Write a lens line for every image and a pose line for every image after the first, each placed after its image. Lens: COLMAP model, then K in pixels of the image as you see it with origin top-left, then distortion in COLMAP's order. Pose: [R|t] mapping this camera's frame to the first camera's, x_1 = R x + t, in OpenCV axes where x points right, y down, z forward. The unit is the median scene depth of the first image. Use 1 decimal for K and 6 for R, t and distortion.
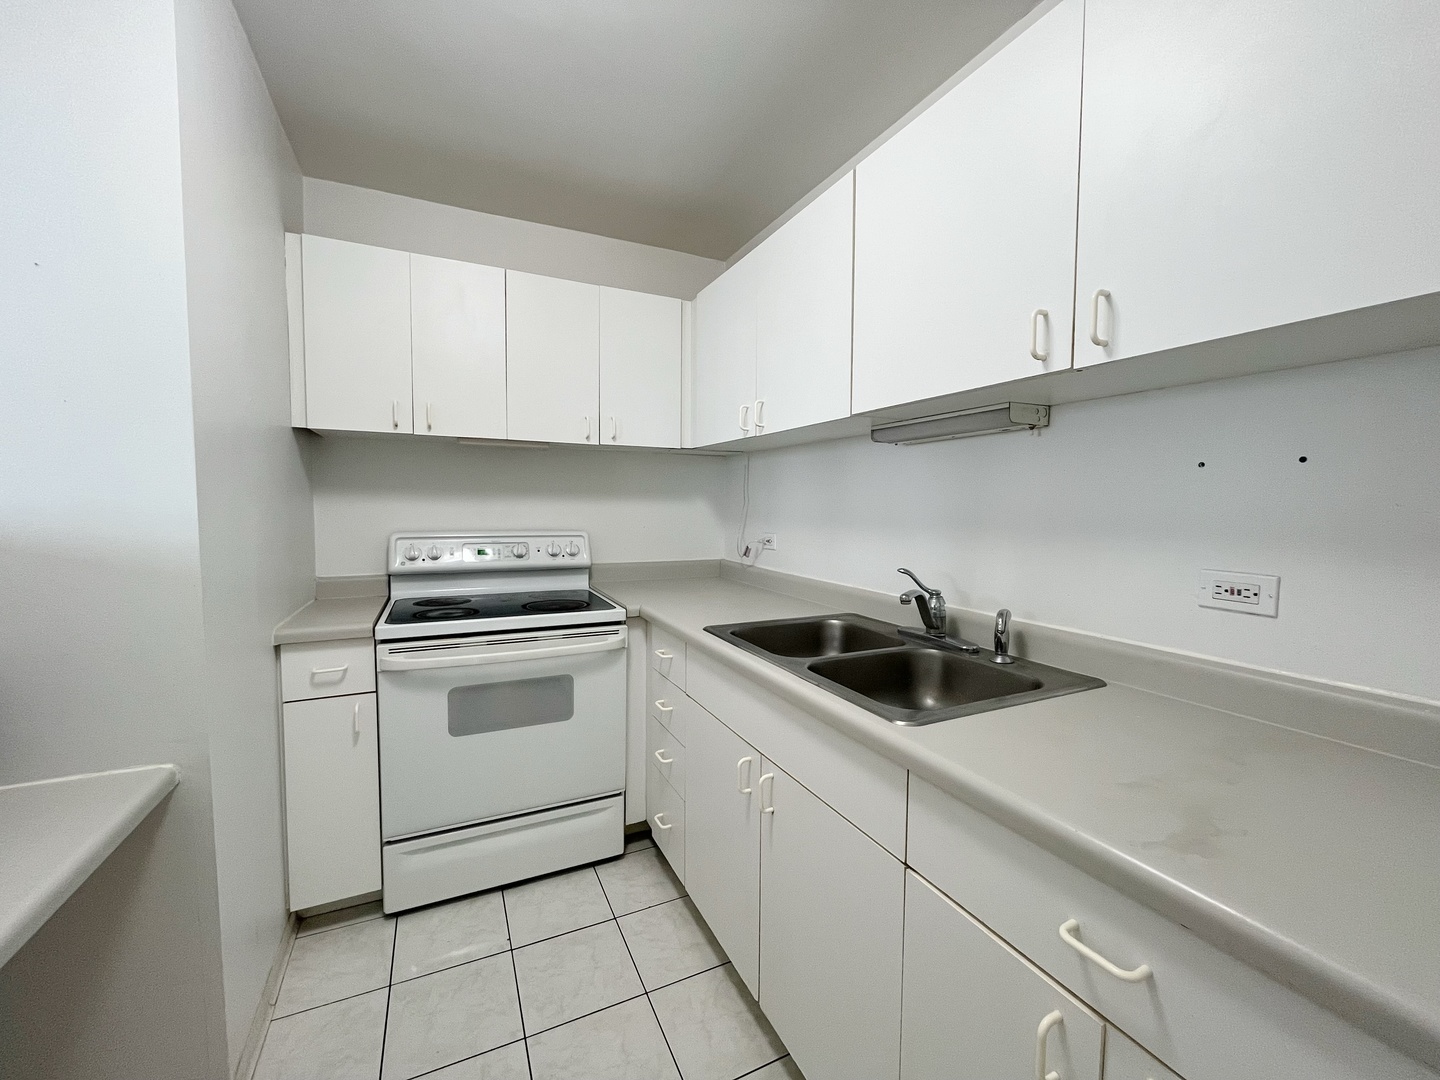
lens RADIAL K [[579.7, 0, 718.7], [0, 579.7, 537.3], [0, 0, 1]] dist [-0.002739, -0.000701]
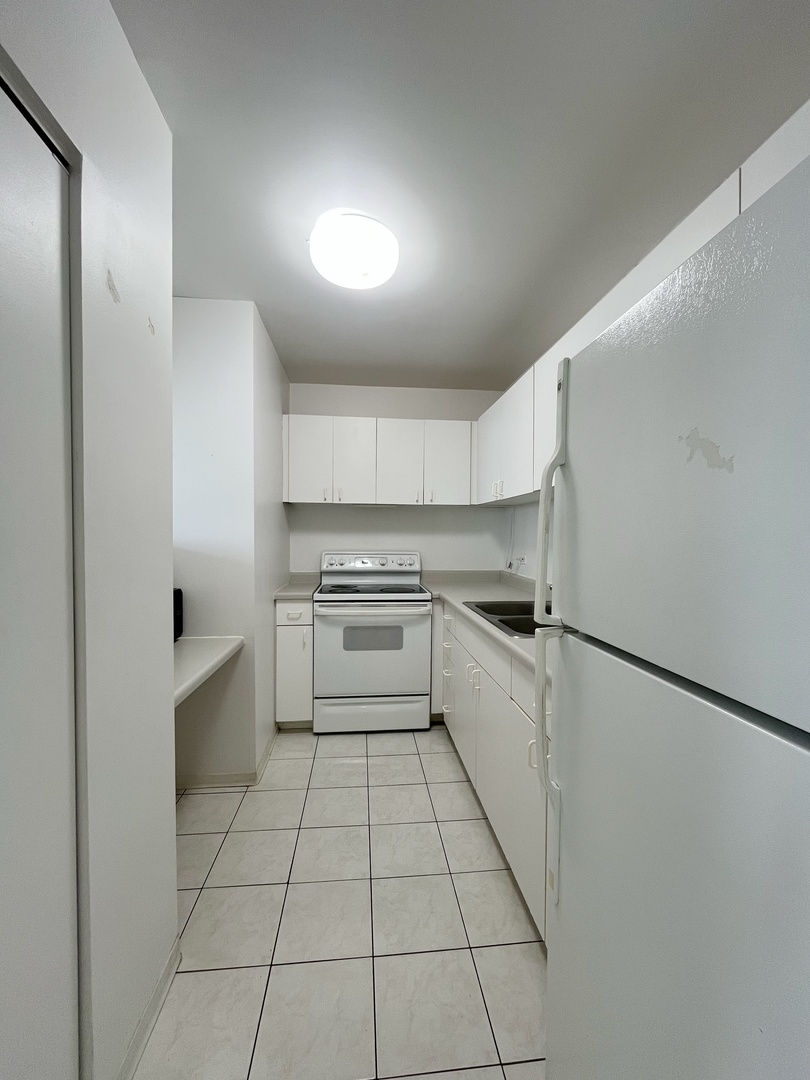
lens RADIAL K [[434.7, 0, 403.8], [0, 434.7, 540.5], [0, 0, 1]] dist [-0.002739, -0.000701]
pose [[0.940527, 0.004149, -0.339693, 0.236515], [-0.018777, 0.999032, -0.039786, 0.011236], [0.339199, 0.043798, 0.939694, -0.360264]]
